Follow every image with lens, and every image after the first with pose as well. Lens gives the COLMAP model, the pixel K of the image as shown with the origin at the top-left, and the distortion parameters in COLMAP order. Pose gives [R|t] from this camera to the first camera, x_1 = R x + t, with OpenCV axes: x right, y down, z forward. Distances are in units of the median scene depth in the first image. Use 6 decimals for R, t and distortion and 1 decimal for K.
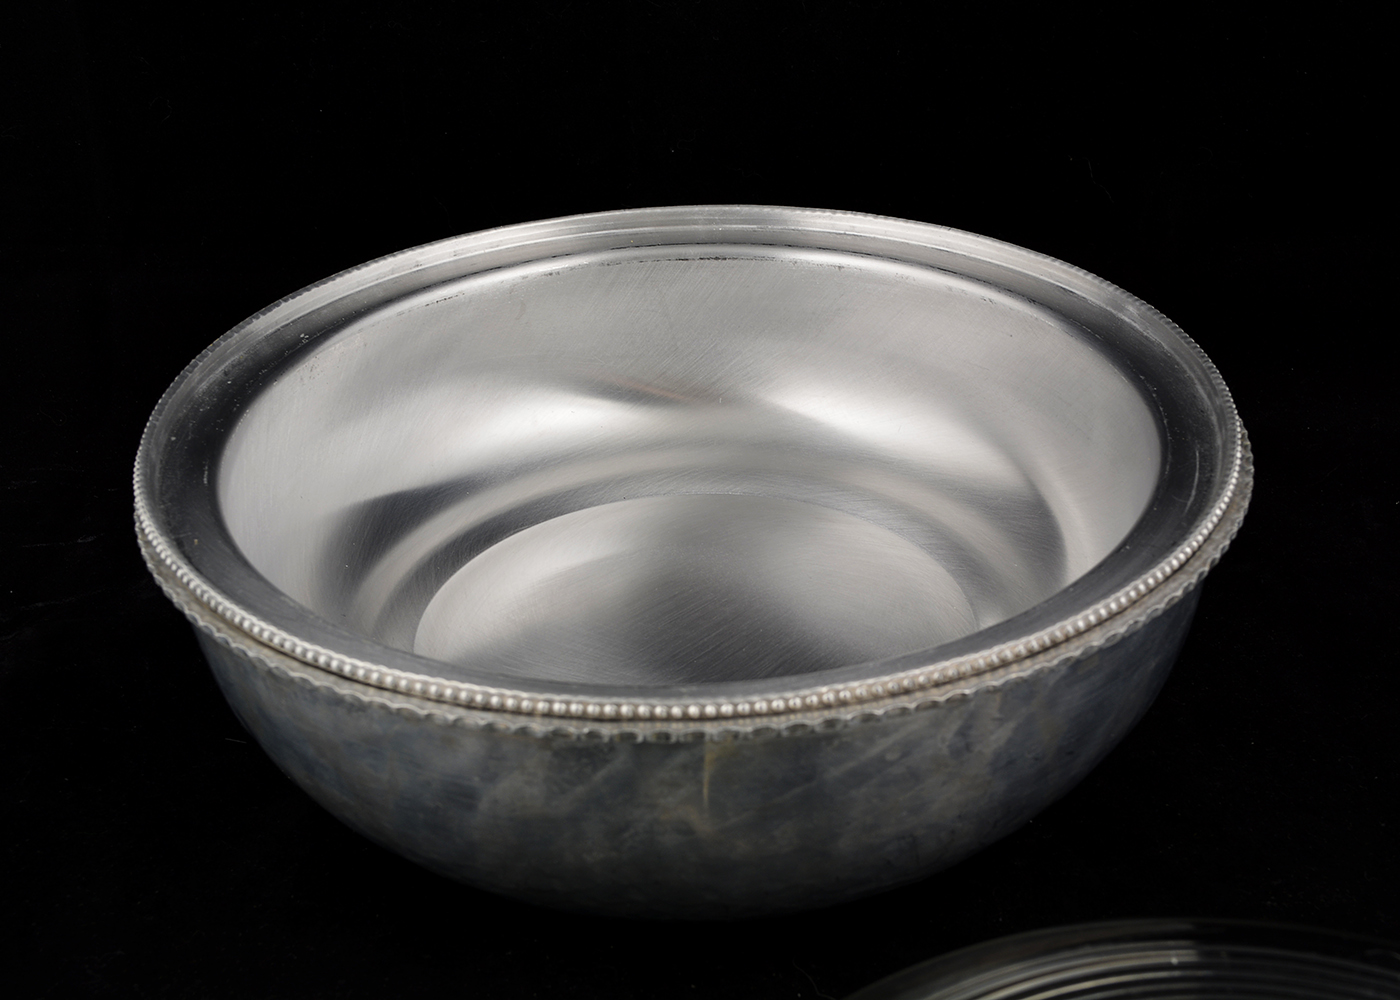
lens RADIAL K [[1805.1, 0, 700.5], [0, 1805.1, 458.0], [0, 0, 1]] dist [-0.020897, -0.015970]
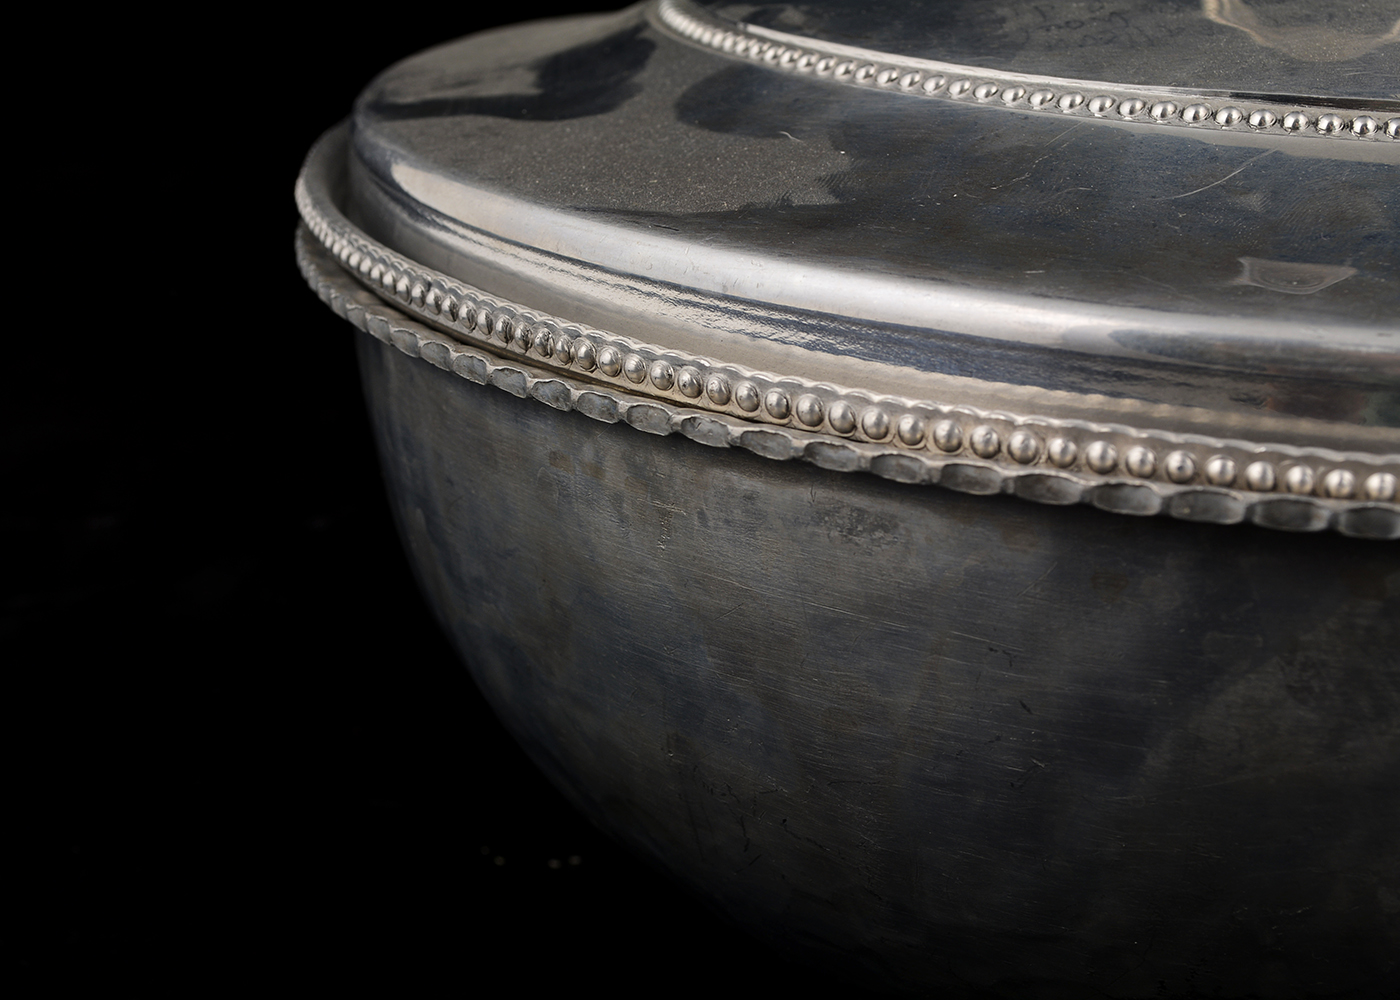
lens RADIAL K [[2083.1, 0, 700.0], [0, 2083.1, 500.0], [0, 0, 1]] dist [-0.031581, 0.045936]
pose [[0.998644, 0.051659, 0.006519, -0.236040], [-0.050086, 0.987284, -0.150871, 0.211906], [-0.014230, 0.150340, 0.988532, 0.500774]]
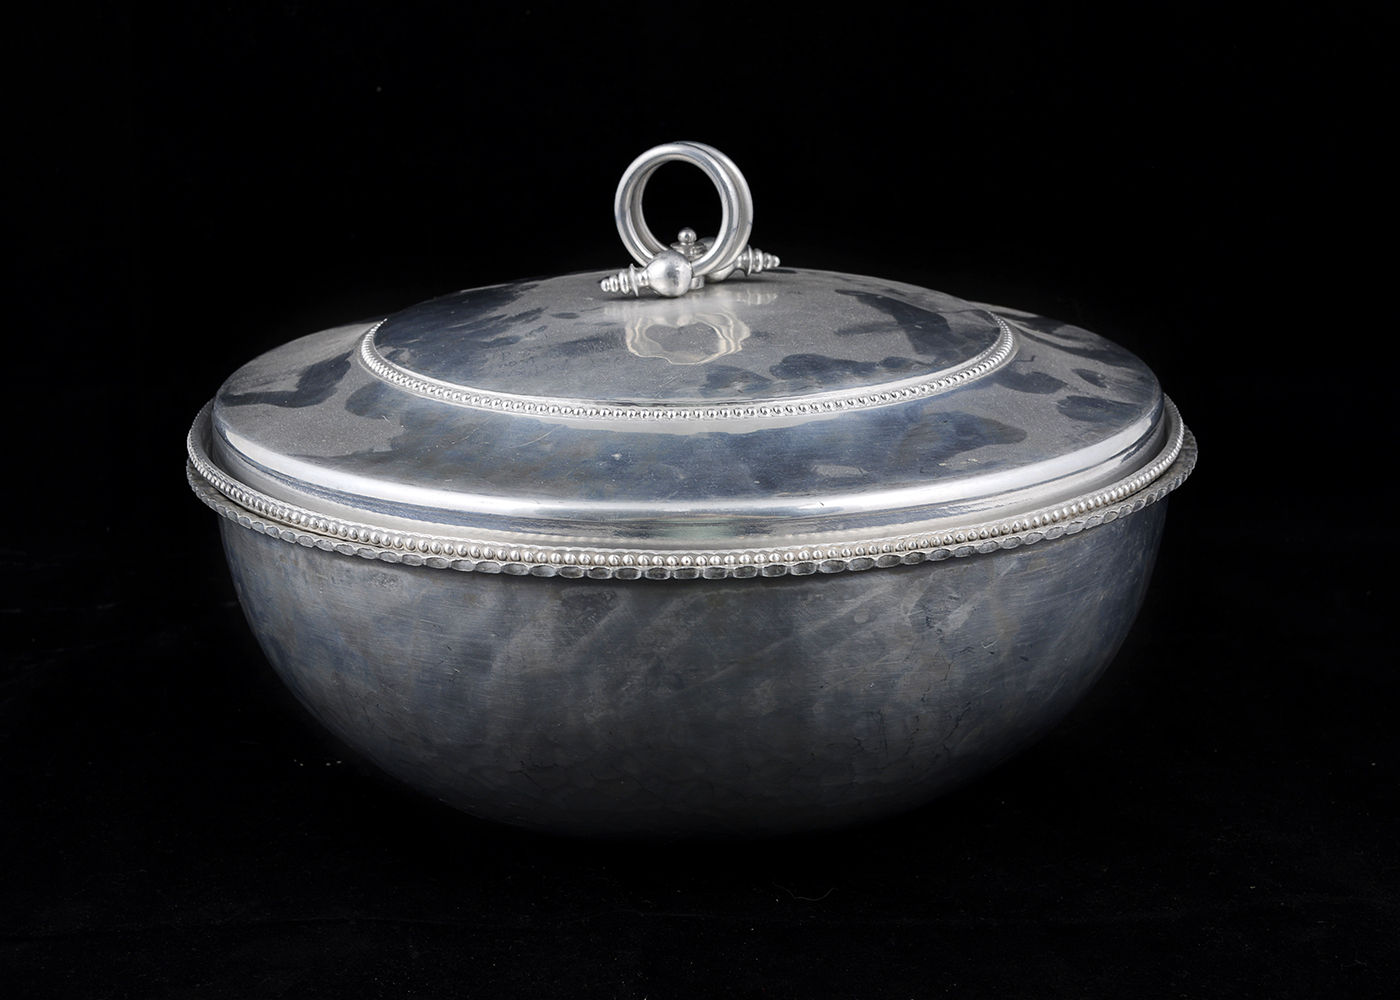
lens RADIAL K [[2083.1, 0, 700.0], [0, 2083.1, 500.0], [0, 0, 1]] dist [-0.031581, 0.045936]
pose [[0.999728, 0.022296, -0.006831, 0.012588], [-0.023217, 0.979013, -0.202469, 0.351179], [0.002174, 0.202573, 0.979265, -0.291163]]
